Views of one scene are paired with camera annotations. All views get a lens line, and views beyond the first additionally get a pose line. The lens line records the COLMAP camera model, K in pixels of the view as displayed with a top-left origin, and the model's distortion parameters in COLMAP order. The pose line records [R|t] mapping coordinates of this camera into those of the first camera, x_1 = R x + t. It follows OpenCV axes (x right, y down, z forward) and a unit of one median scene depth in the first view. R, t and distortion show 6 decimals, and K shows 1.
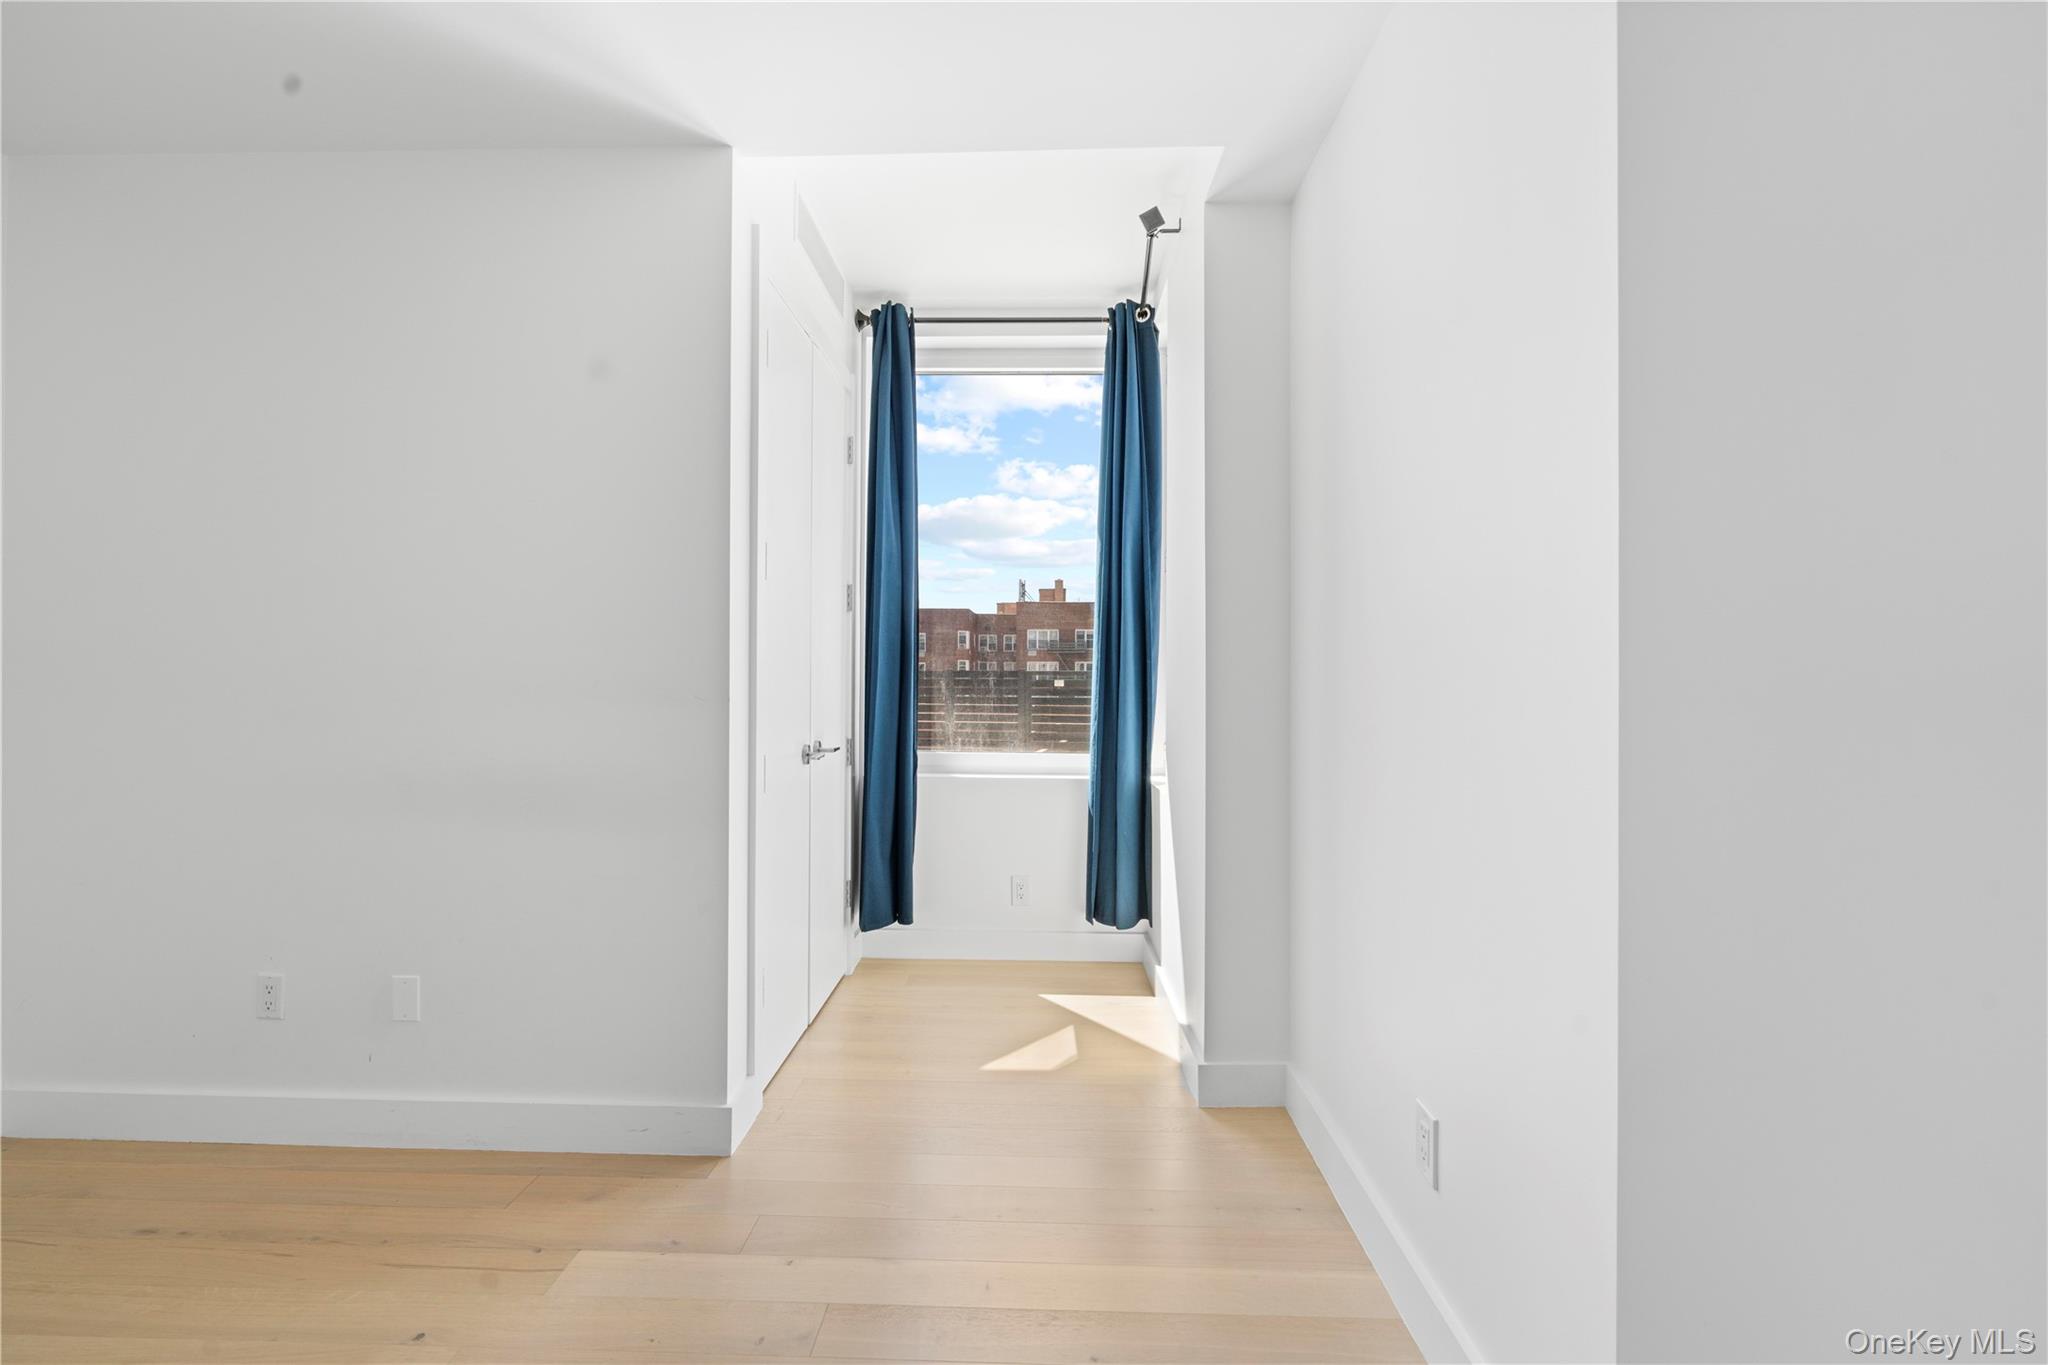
lens RADIAL K [[833.8, 0, 1029.7], [0, 833.8, 668.2], [0, 0, 1]] dist [-0.000384, -0.000399]
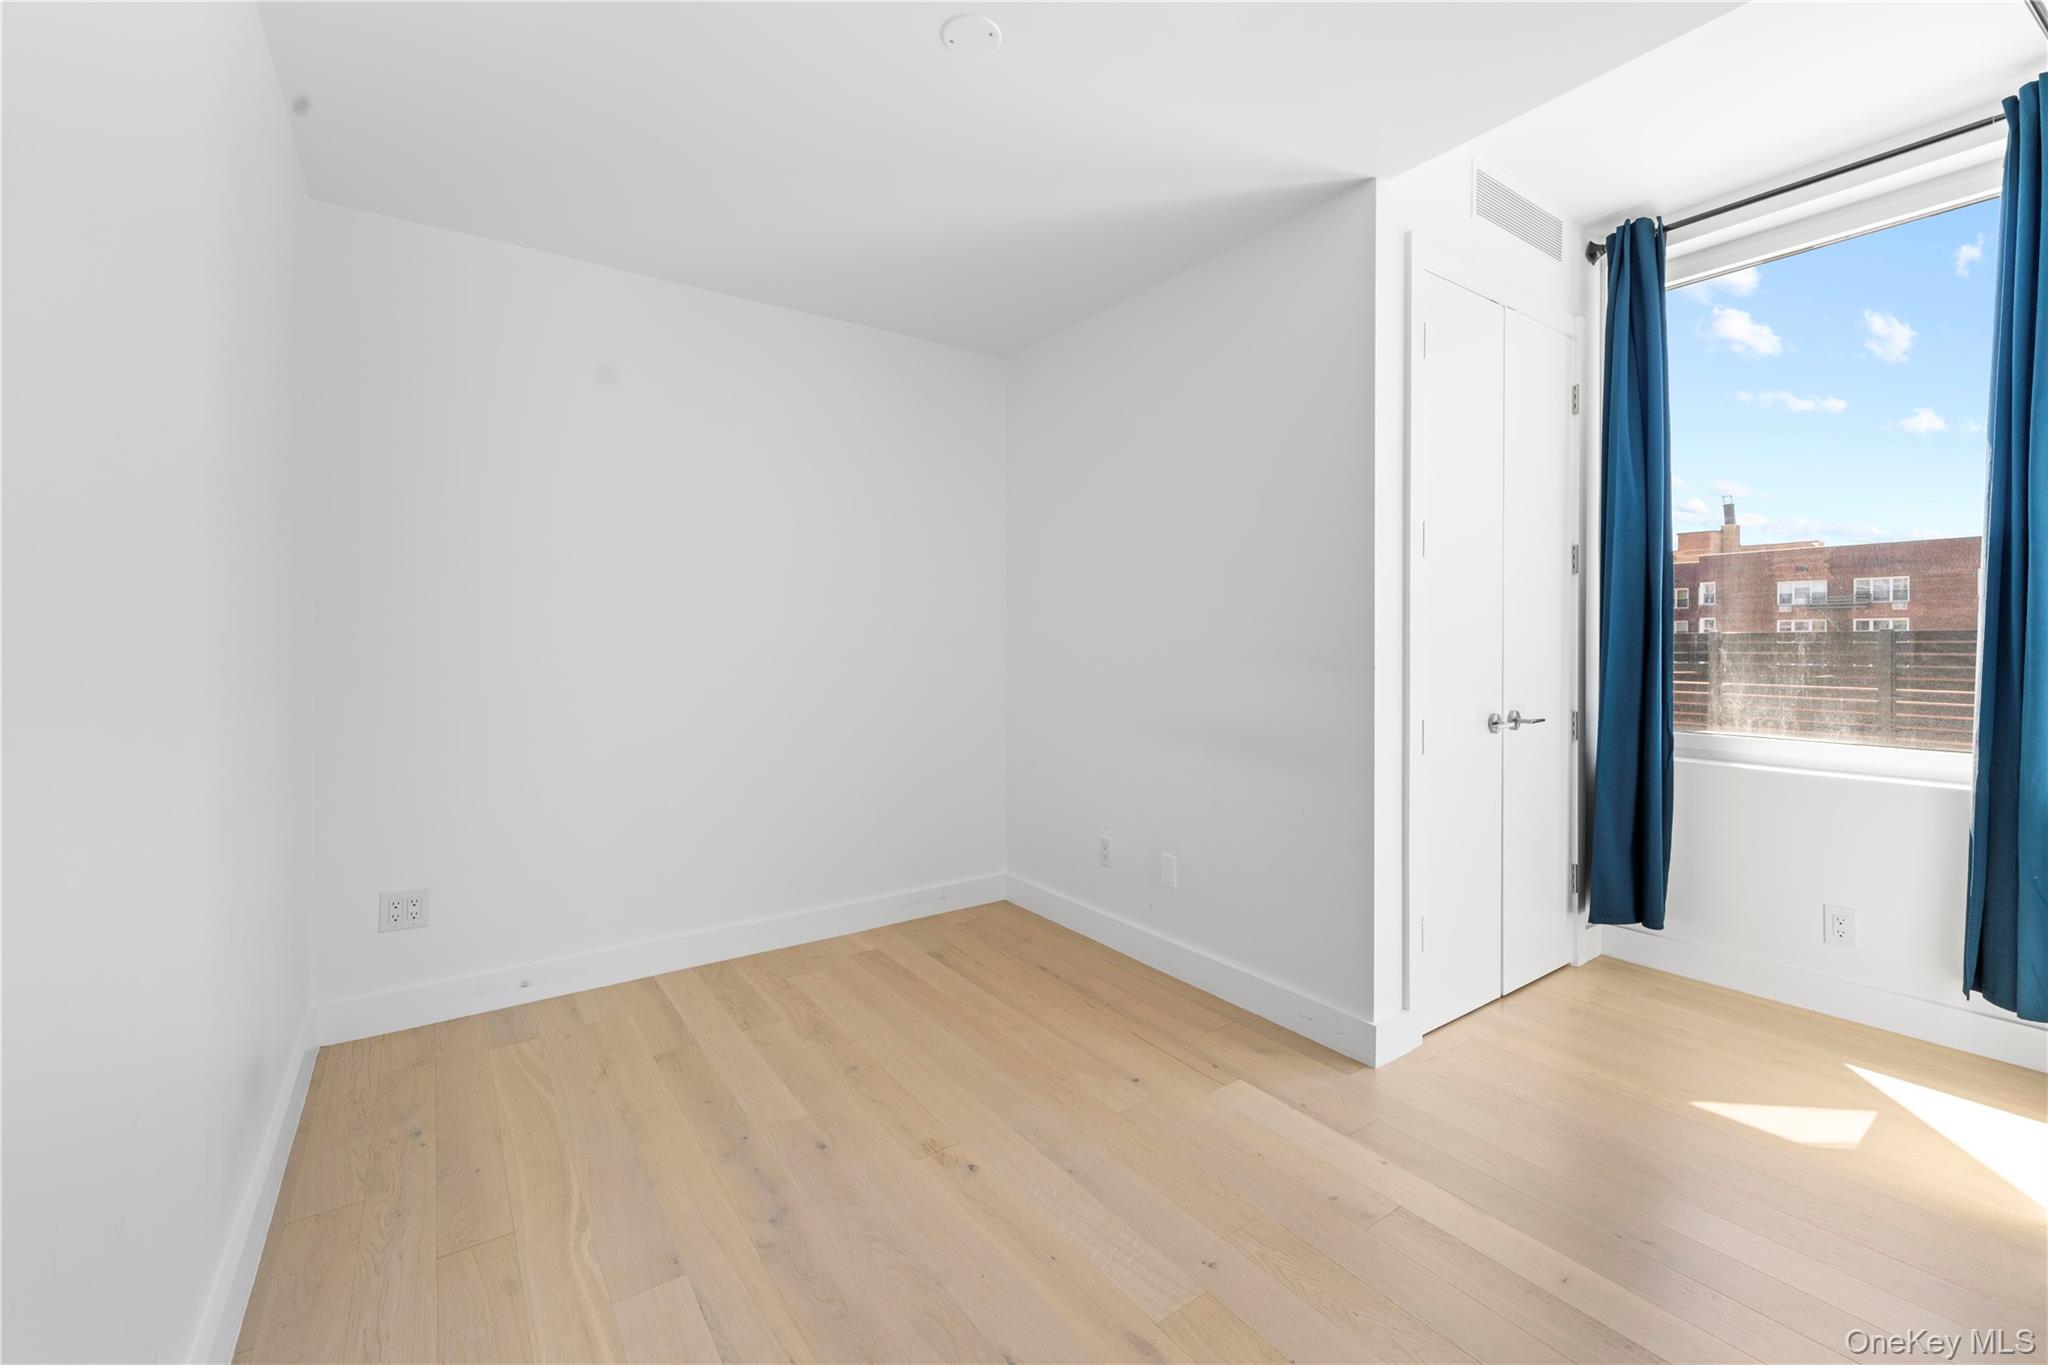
lens RADIAL K [[850.7, 0, 1075.2], [0, 850.7, 629.4], [0, 0, 1]] dist [-0.001570, -0.000382]
pose [[0.627073, -0.016067, -0.778795, 0.177830], [0.013082, 0.999863, -0.010094, -0.004385], [0.778851, -0.003859, 0.627197, -0.026247]]
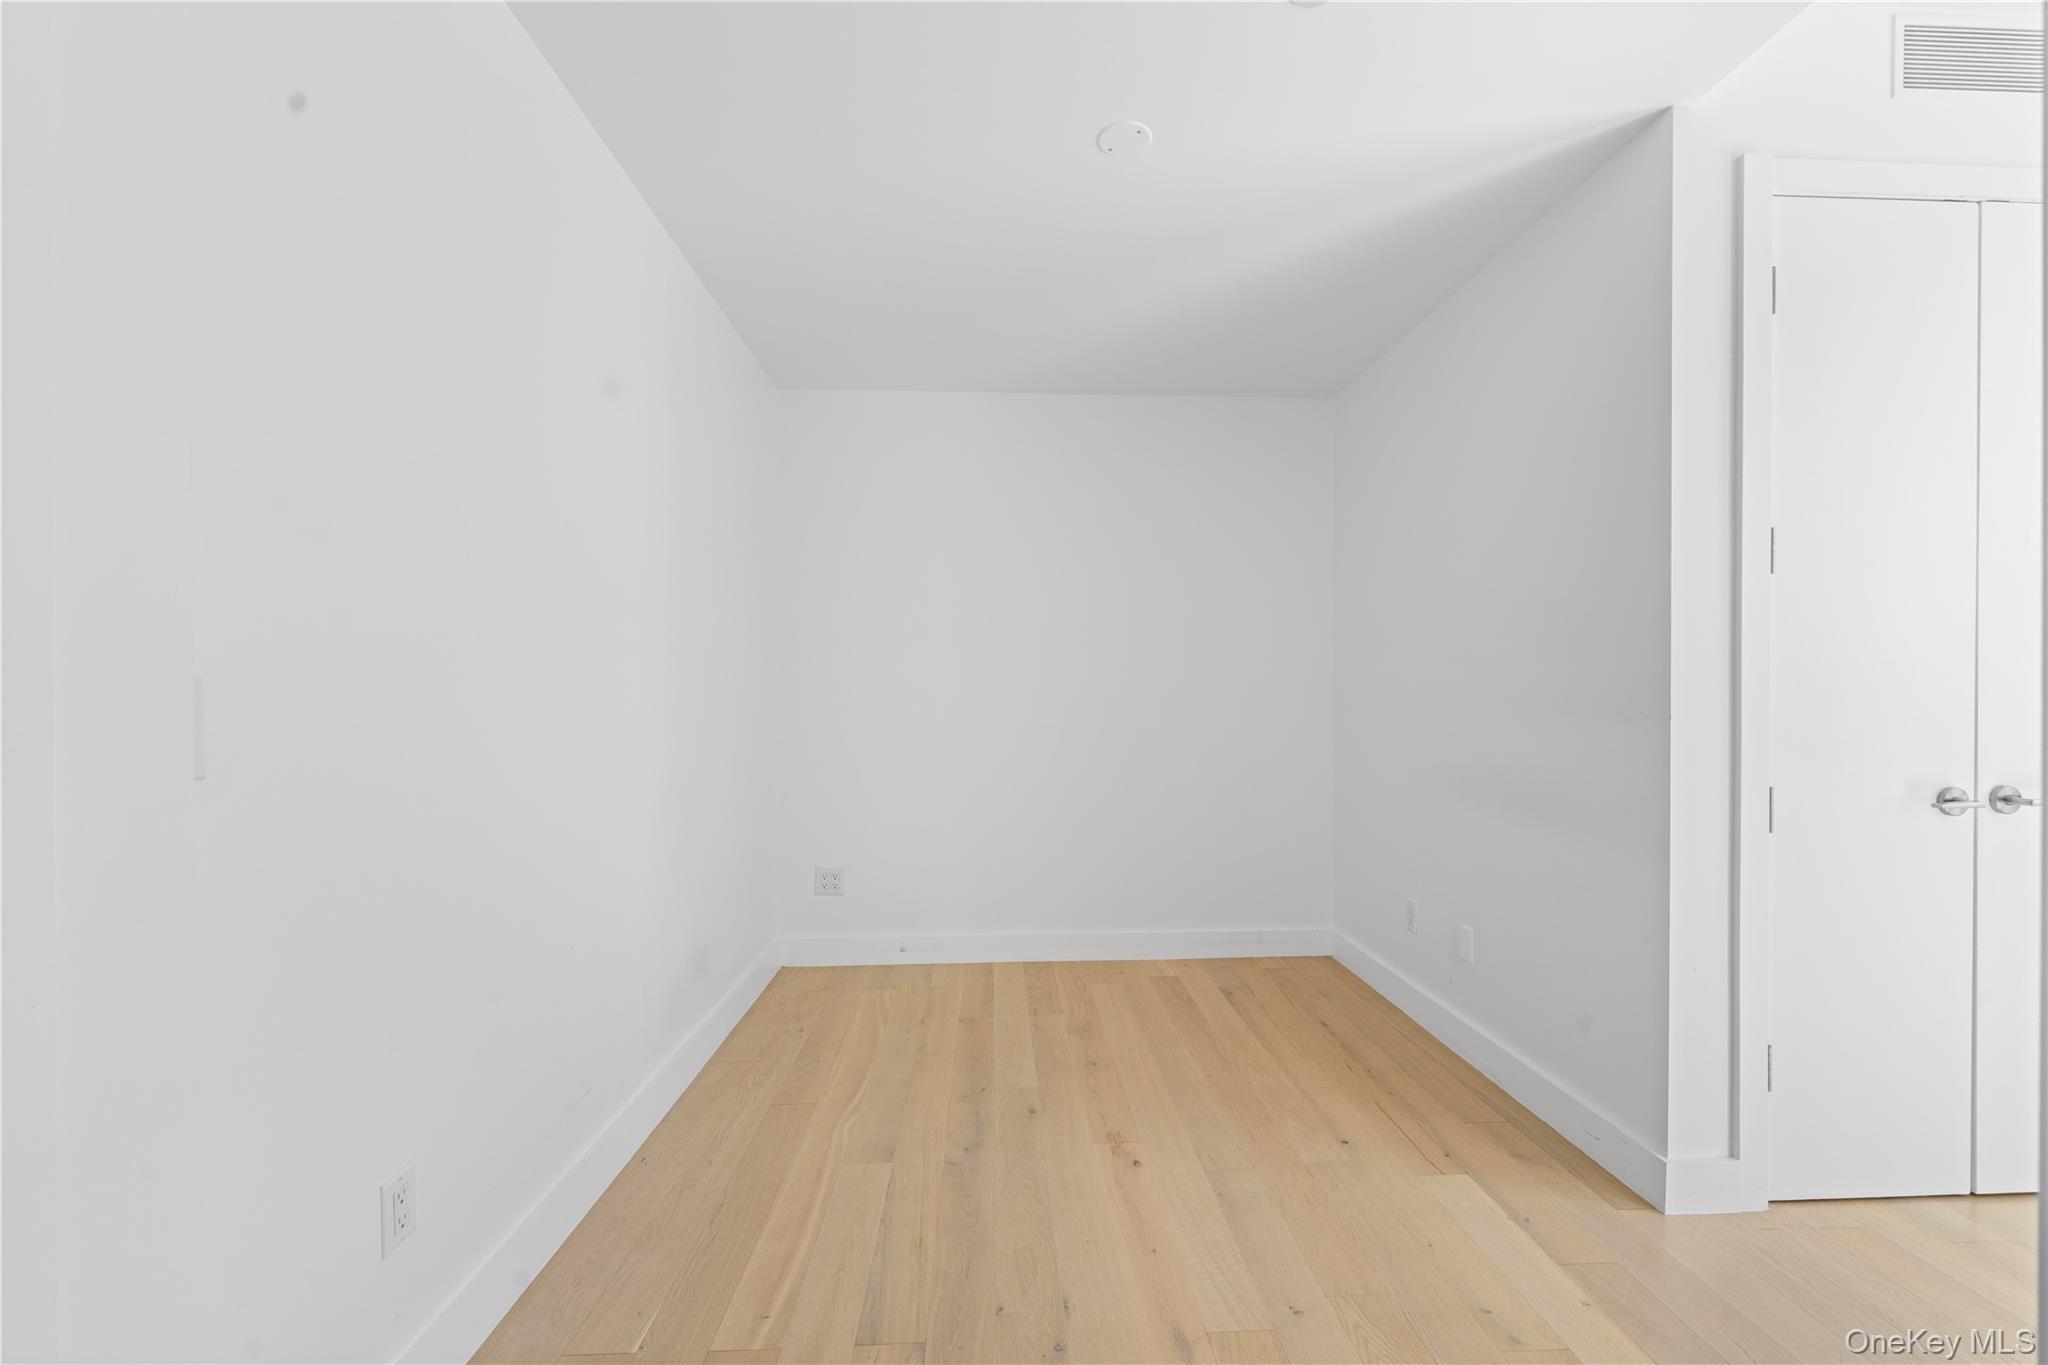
lens RADIAL K [[880.7, 0, 1081.7], [0, 880.7, 683.8], [0, 0, 1]] dist [-0.001313, -0.000300]
pose [[0.107644, -0.018229, -0.994022, 0.324392], [0.013885, 0.999762, -0.016831, 0.005307], [0.994093, -0.011990, 0.107871, 0.158081]]
